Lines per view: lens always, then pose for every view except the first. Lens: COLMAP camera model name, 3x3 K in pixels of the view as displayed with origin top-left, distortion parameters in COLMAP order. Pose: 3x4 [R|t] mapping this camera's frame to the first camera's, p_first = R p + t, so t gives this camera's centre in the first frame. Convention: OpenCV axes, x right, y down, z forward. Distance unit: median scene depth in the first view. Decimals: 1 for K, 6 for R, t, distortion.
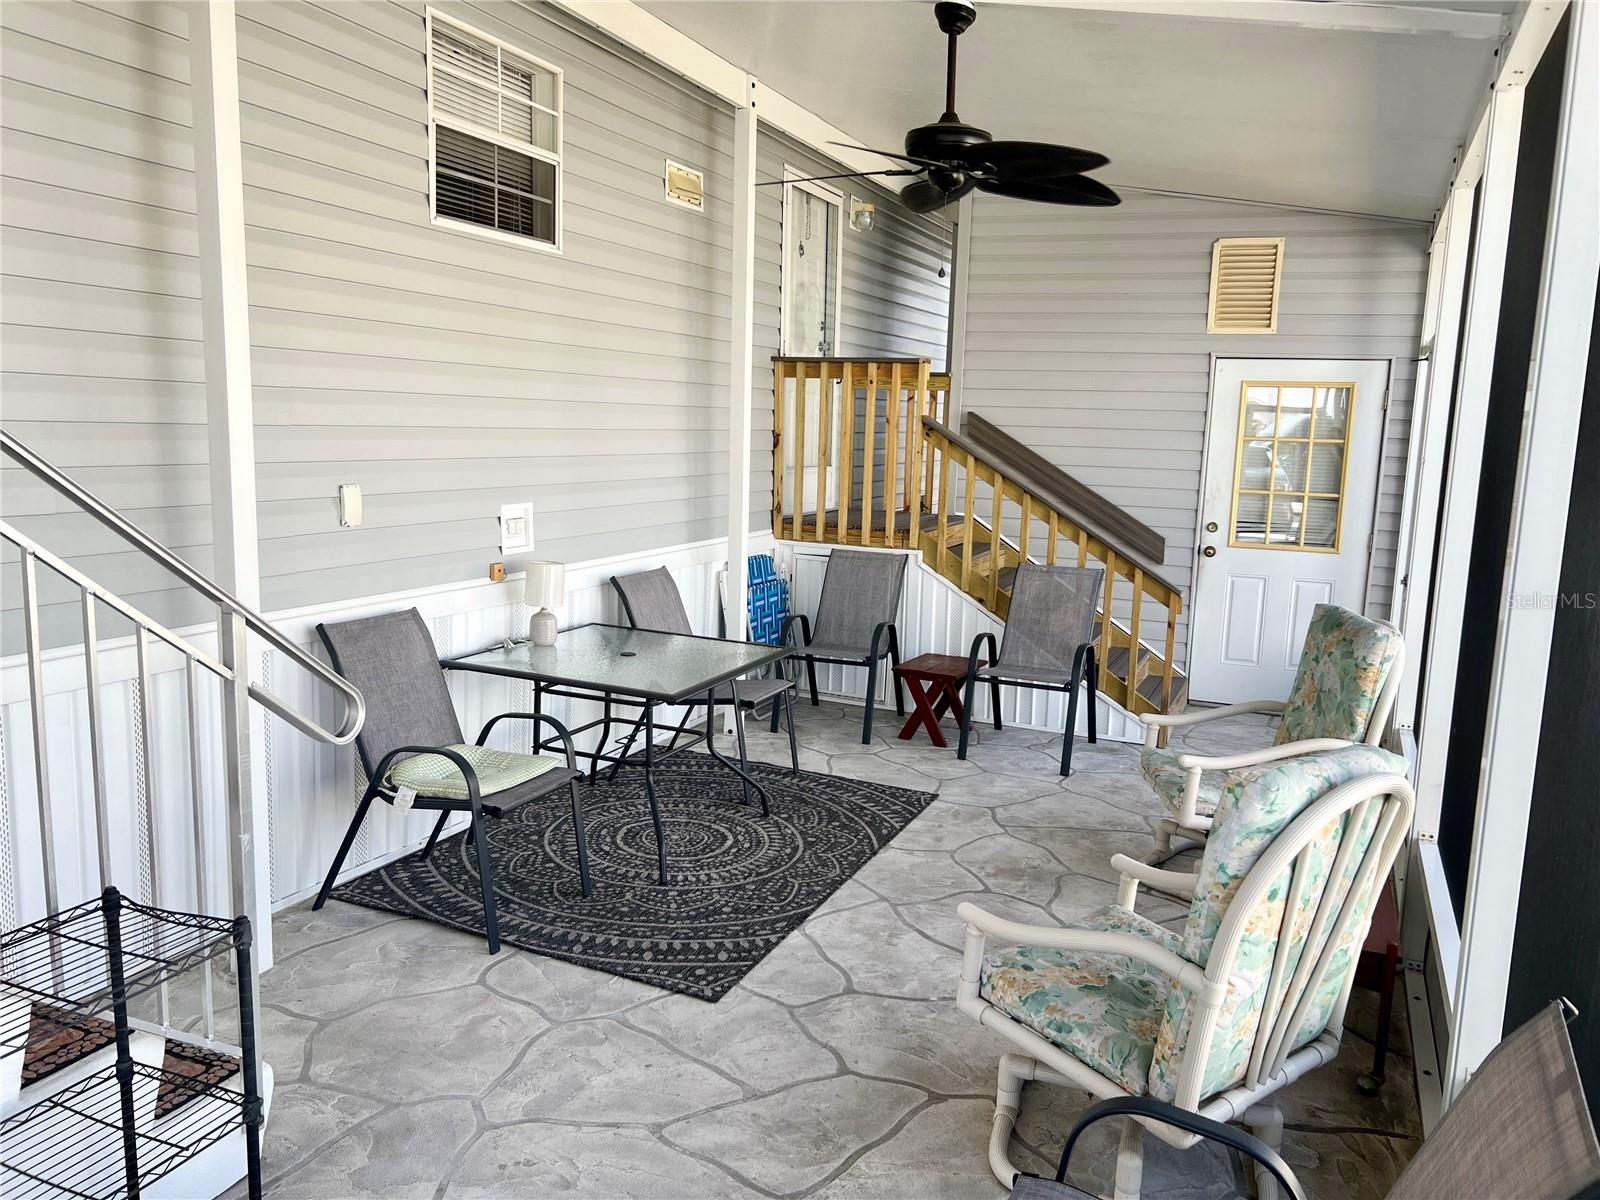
lens RADIAL K [[1207.7, 0, 808.4], [0, 1207.7, 601.1], [0, 0, 1]] dist [0.096906, -0.173026]
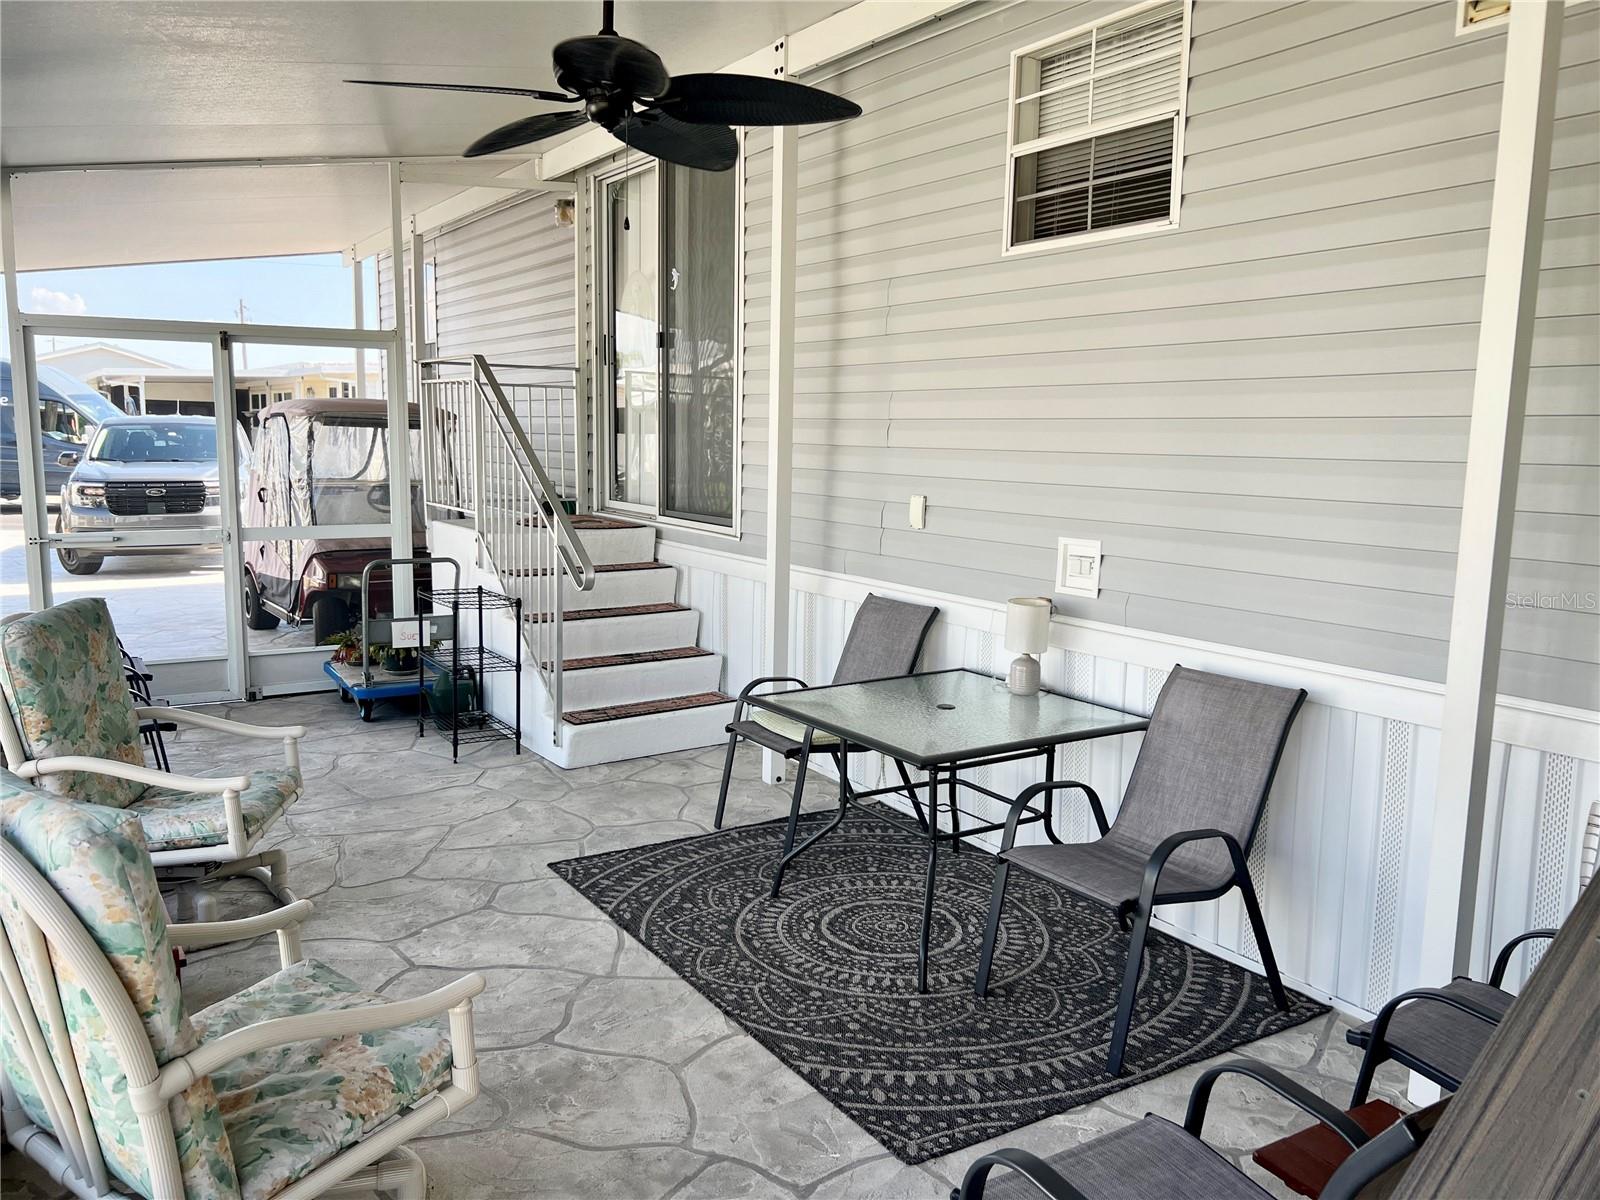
lens RADIAL K [[1207.7, 0, 808.4], [0, 1207.7, 601.1], [0, 0, 1]] dist [0.096906, -0.173026]
pose [[-0.550872, 0.072534, -0.831432, 0.662259], [-0.162395, 0.967859, 0.192032, -0.193182], [0.818638, 0.240806, -0.521387, 1.455148]]
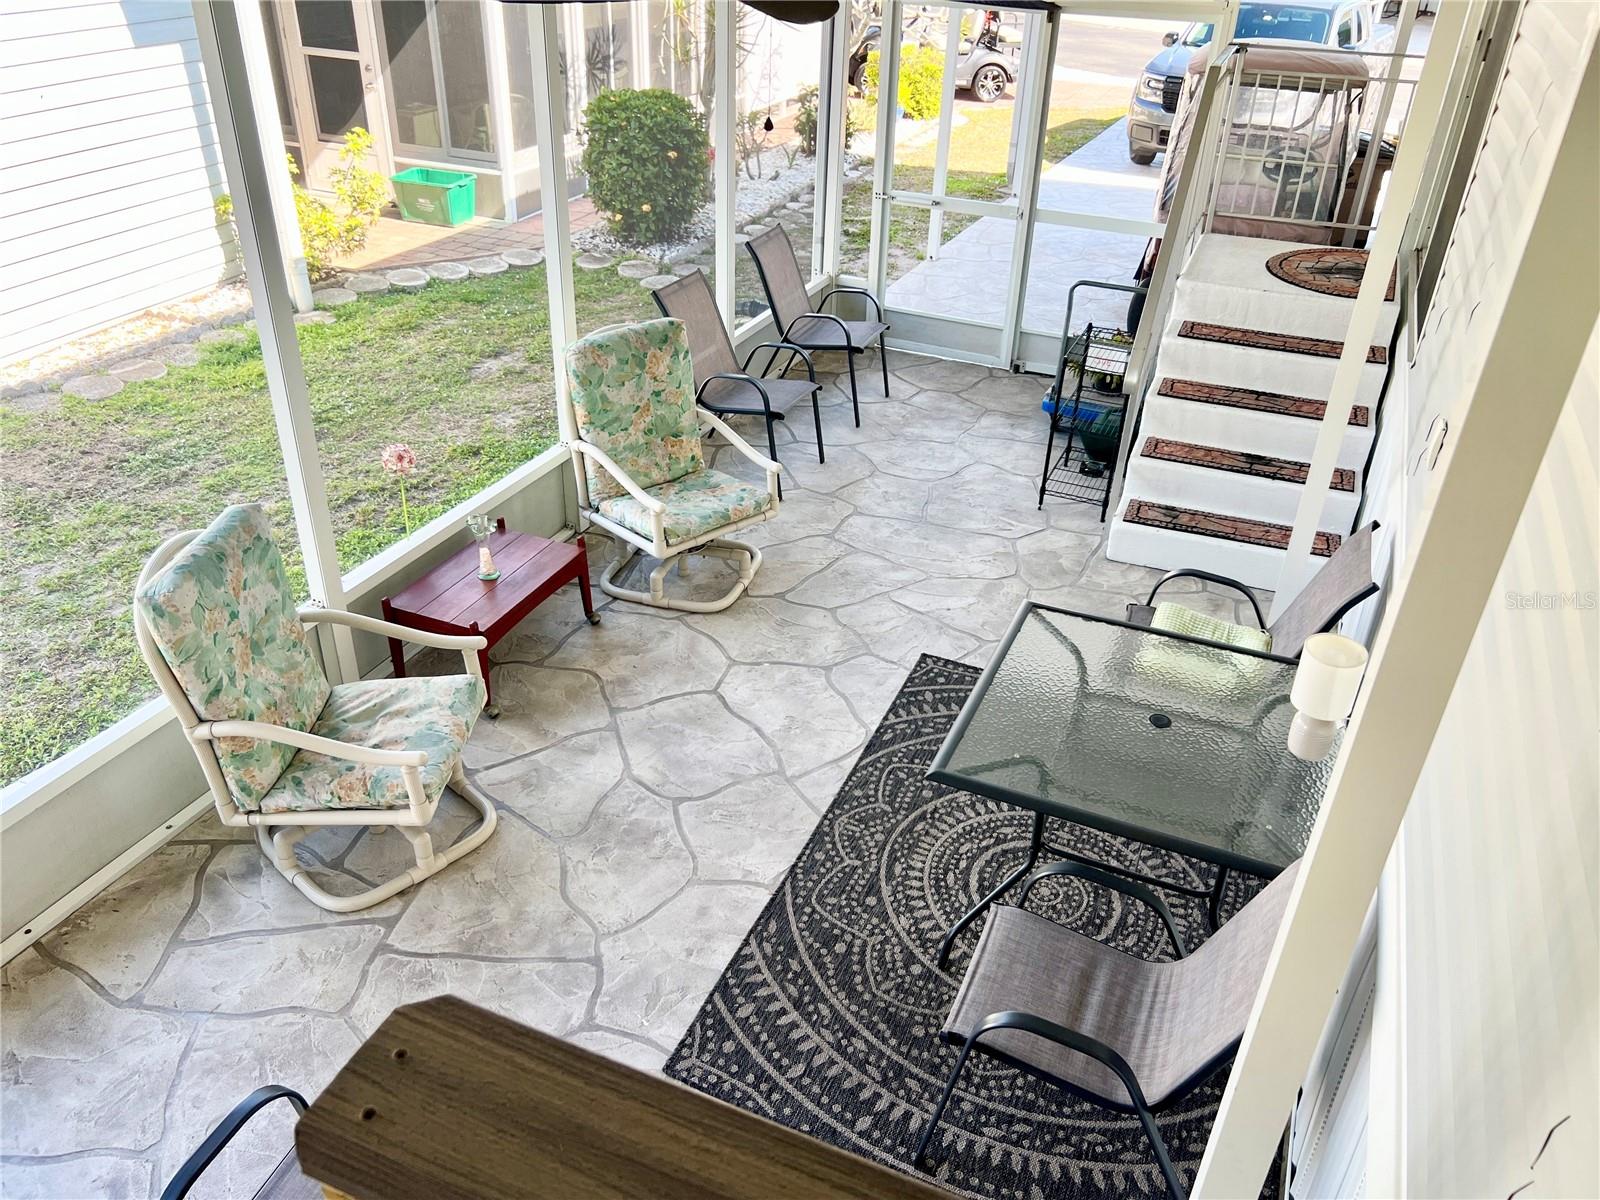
lens RADIAL K [[1229.3, 0, 797.6], [0, 1229.3, 596.8], [0, 0, 1]] dist [0.173558, -0.401500]
pose [[-0.998325, -0.050786, -0.027717, 0.088776], [-0.056896, 0.774805, 0.629635, -0.489449], [-0.010502, 0.630157, -0.776396, 1.636705]]
